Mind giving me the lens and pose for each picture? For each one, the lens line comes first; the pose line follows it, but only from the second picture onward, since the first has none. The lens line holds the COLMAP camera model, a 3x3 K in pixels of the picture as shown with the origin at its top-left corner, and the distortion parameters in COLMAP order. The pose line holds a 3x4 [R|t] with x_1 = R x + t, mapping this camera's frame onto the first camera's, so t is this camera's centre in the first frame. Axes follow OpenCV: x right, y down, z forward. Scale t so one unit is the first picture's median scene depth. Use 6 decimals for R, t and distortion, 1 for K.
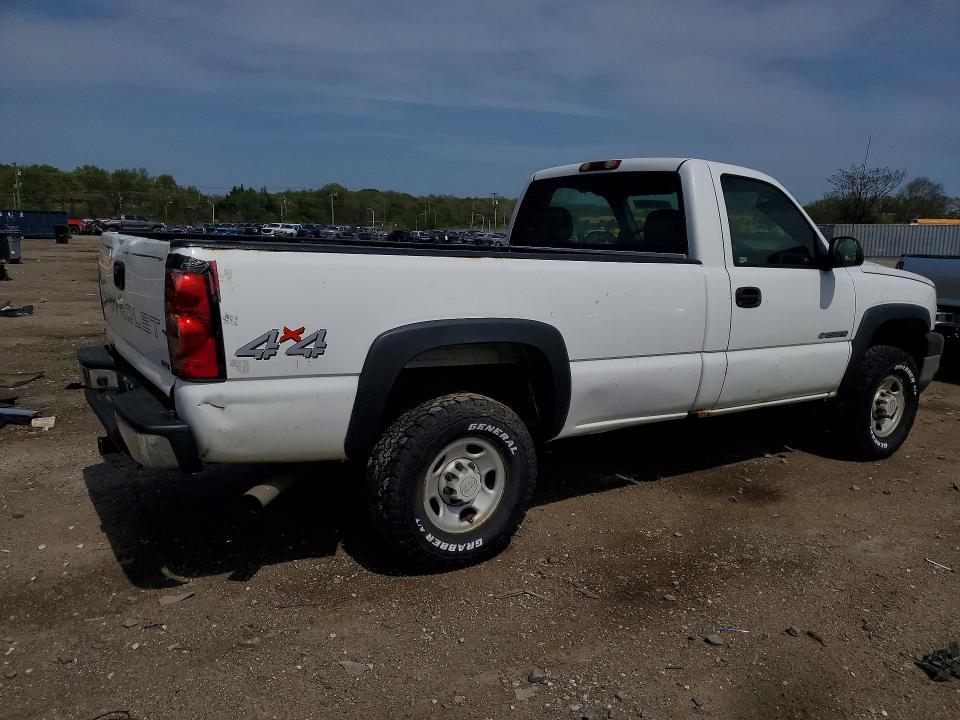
lens RADIAL K [[746.4, 0, 478.5], [0, 746.4, 364.7], [0, 0, 1]] dist [0.000047, 0.021536]
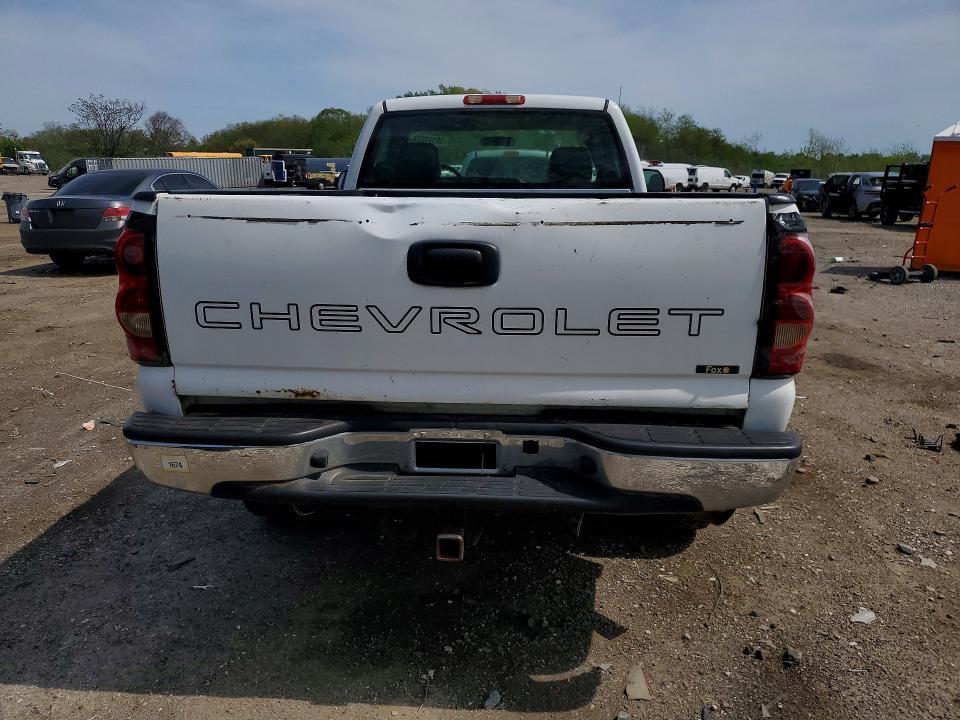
lens RADIAL K [[746.4, 0, 474.1], [0, 746.4, 378.7], [0, 0, 1]] dist [0.000047, 0.021536]
pose [[0.606064, -0.233075, 0.760502, -0.624886], [0.154670, 0.972388, 0.174753, -0.087407], [-0.780233, 0.011715, 0.625379, 0.411234]]
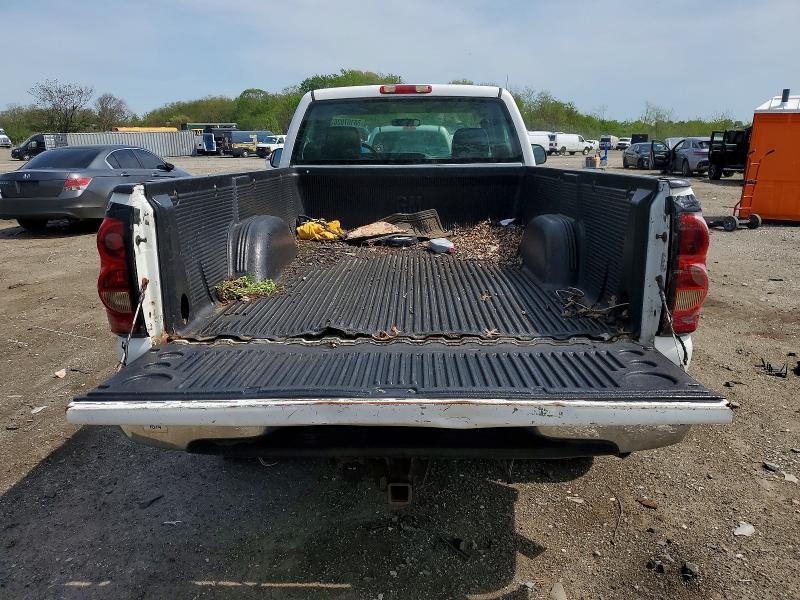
lens RADIAL K [[622.0, 0, 397.6], [0, 622.0, 299.6], [0, 0, 1]] dist [0.000047, 0.021536]
pose [[0.573425, -0.232885, 0.785460, -0.621987], [0.172255, 0.971587, 0.162316, -0.107975], [-0.800944, 0.042223, 0.597248, 0.442380]]
